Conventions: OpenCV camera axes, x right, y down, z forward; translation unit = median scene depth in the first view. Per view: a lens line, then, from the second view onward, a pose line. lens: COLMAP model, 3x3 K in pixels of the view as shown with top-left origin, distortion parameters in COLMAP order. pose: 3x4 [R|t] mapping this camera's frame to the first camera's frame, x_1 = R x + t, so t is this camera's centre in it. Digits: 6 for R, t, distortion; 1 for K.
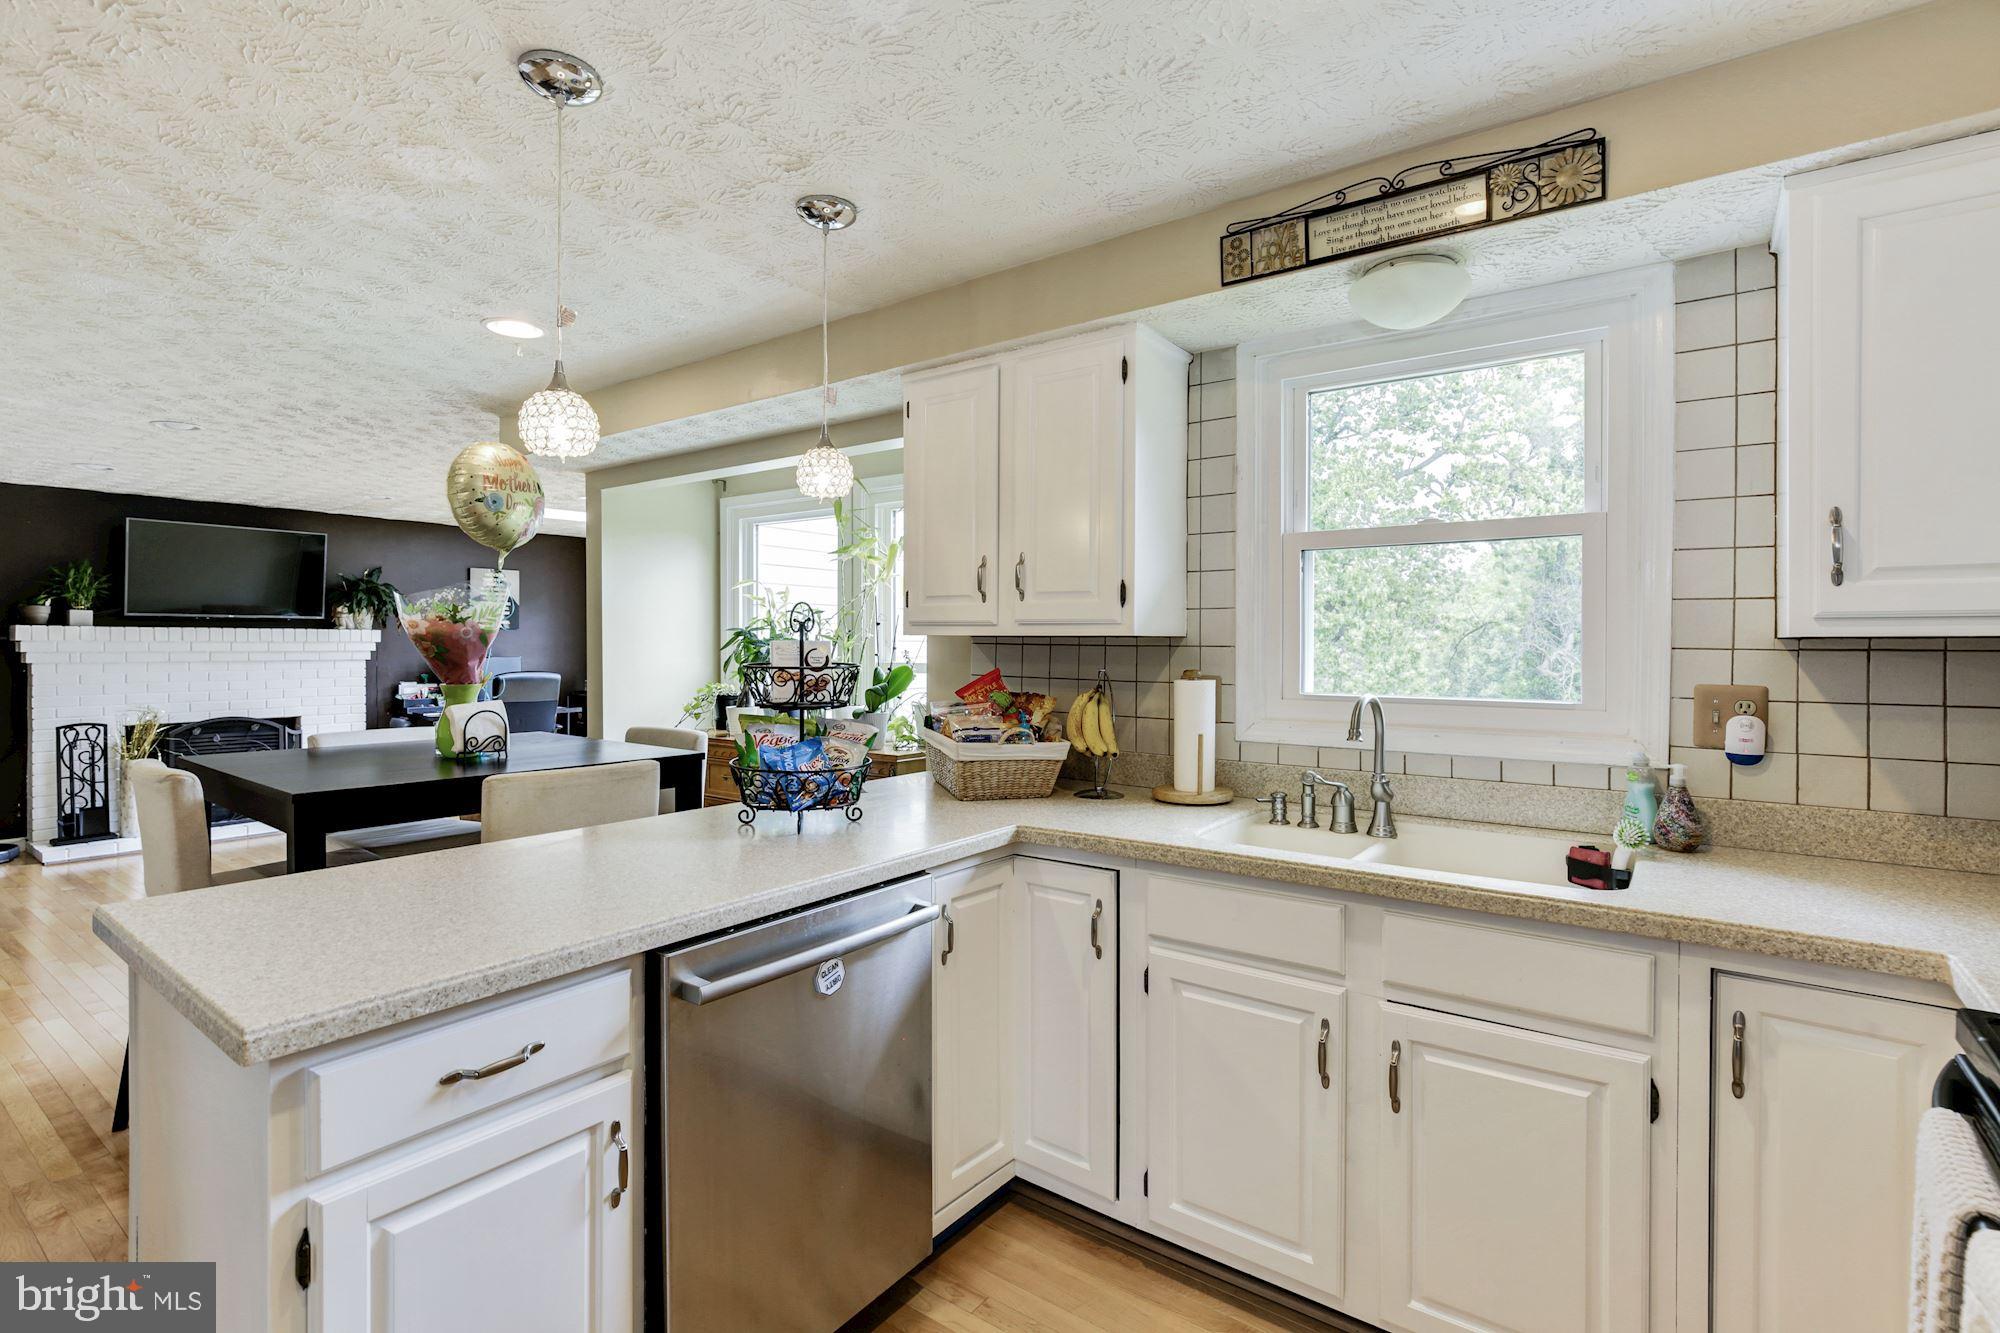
lens RADIAL K [[919.8, 0, 1039.1], [0, 919.8, 655.1], [0, 0, 1]] dist [-0.014729, 0.006795]
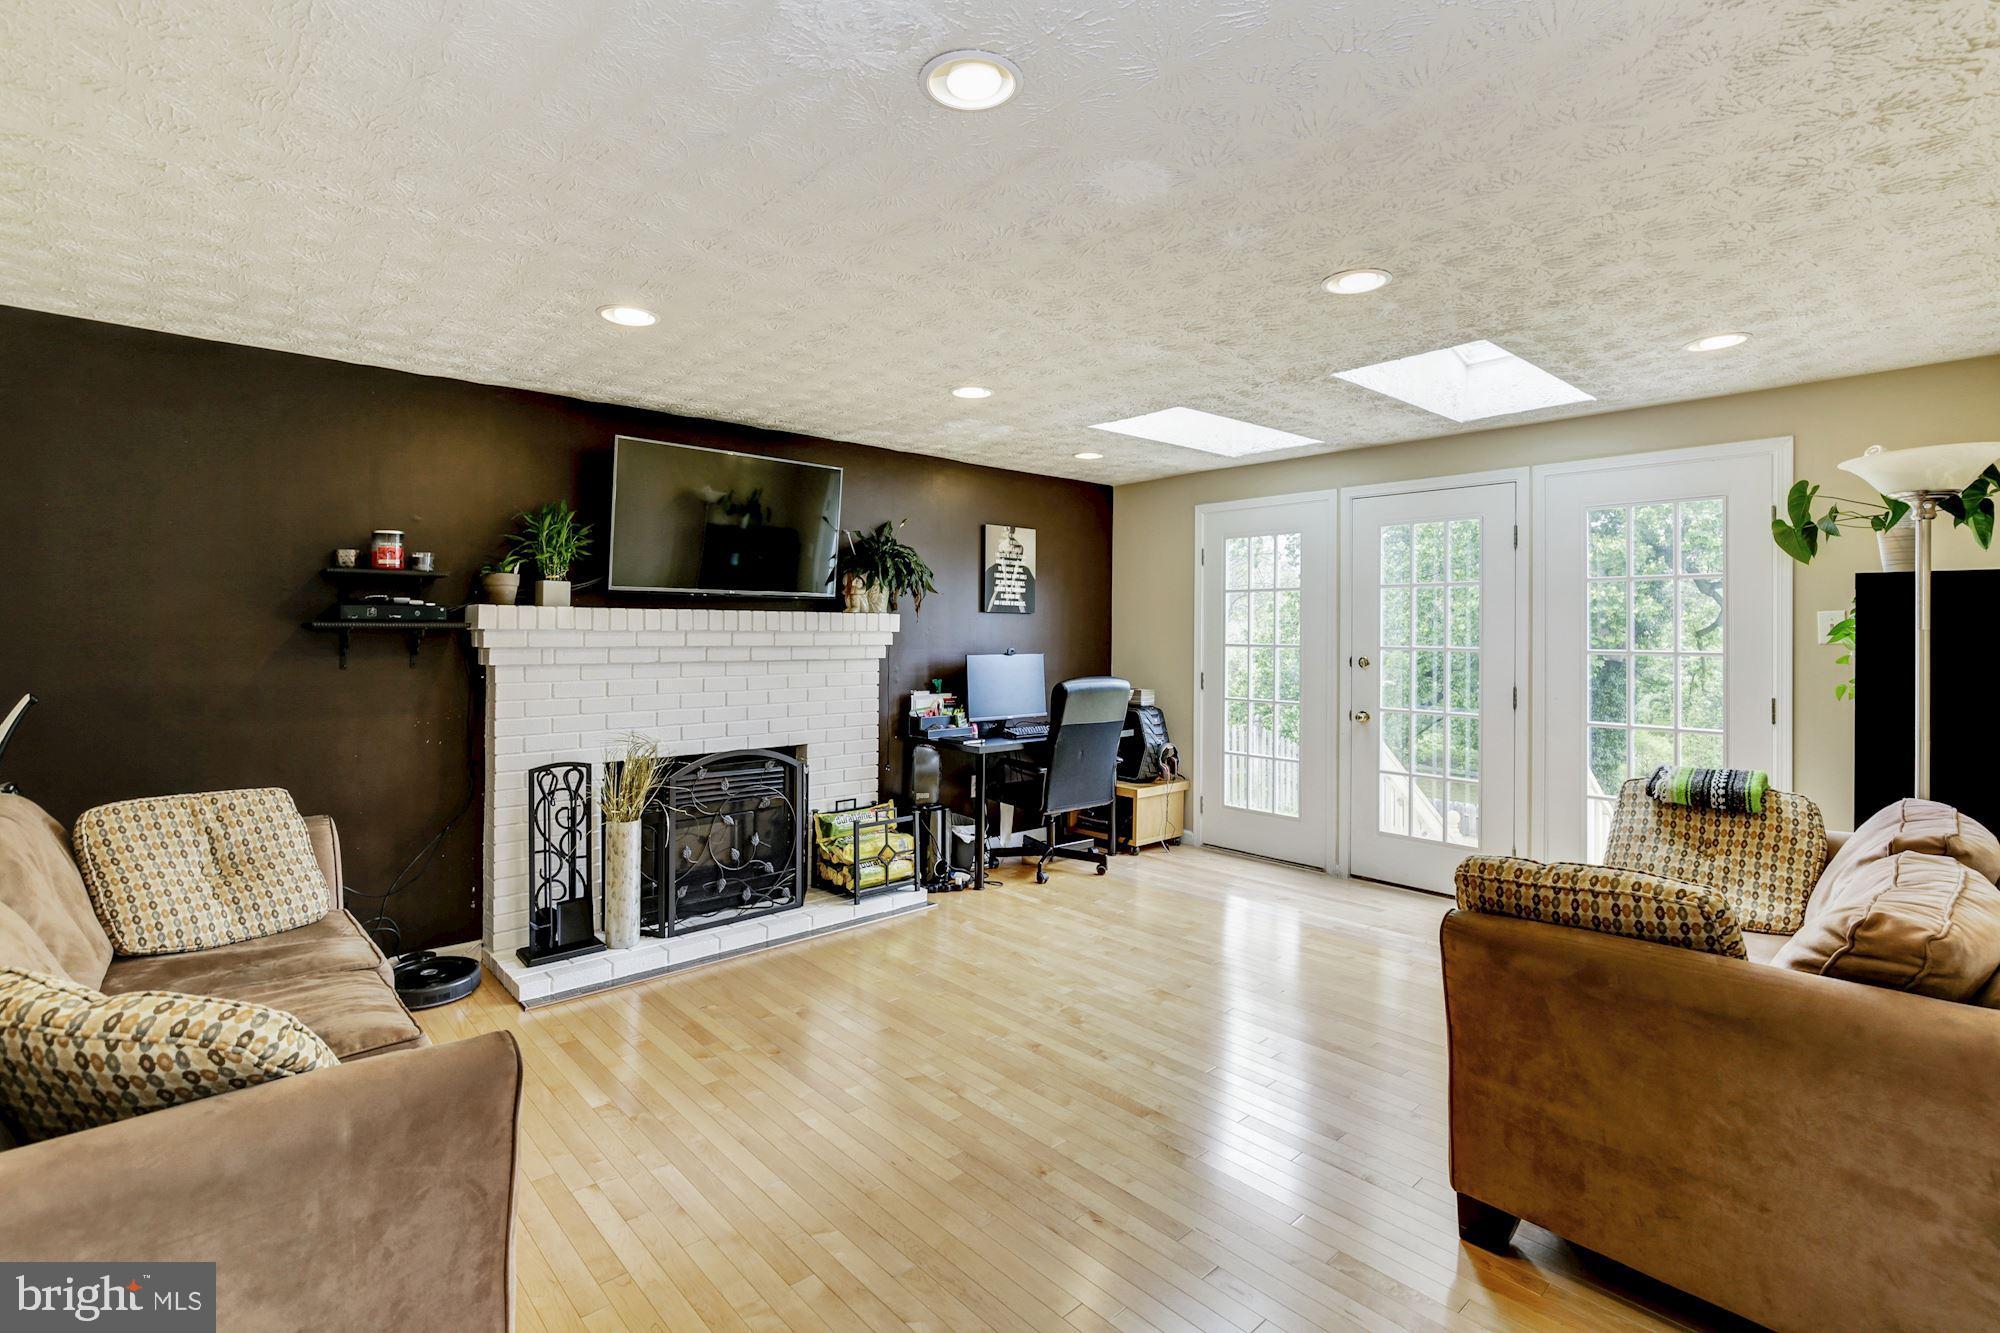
lens RADIAL K [[919.8, 0, 1046.2], [0, 919.8, 630.8], [0, 0, 1]] dist [-0.014729, 0.006795]
pose [[0.980167, -0.001928, -0.198163, -0.595054], [-0.001373, 0.999863, -0.016523, -0.005373], [0.198167, 0.016468, 0.980030, 0.448167]]
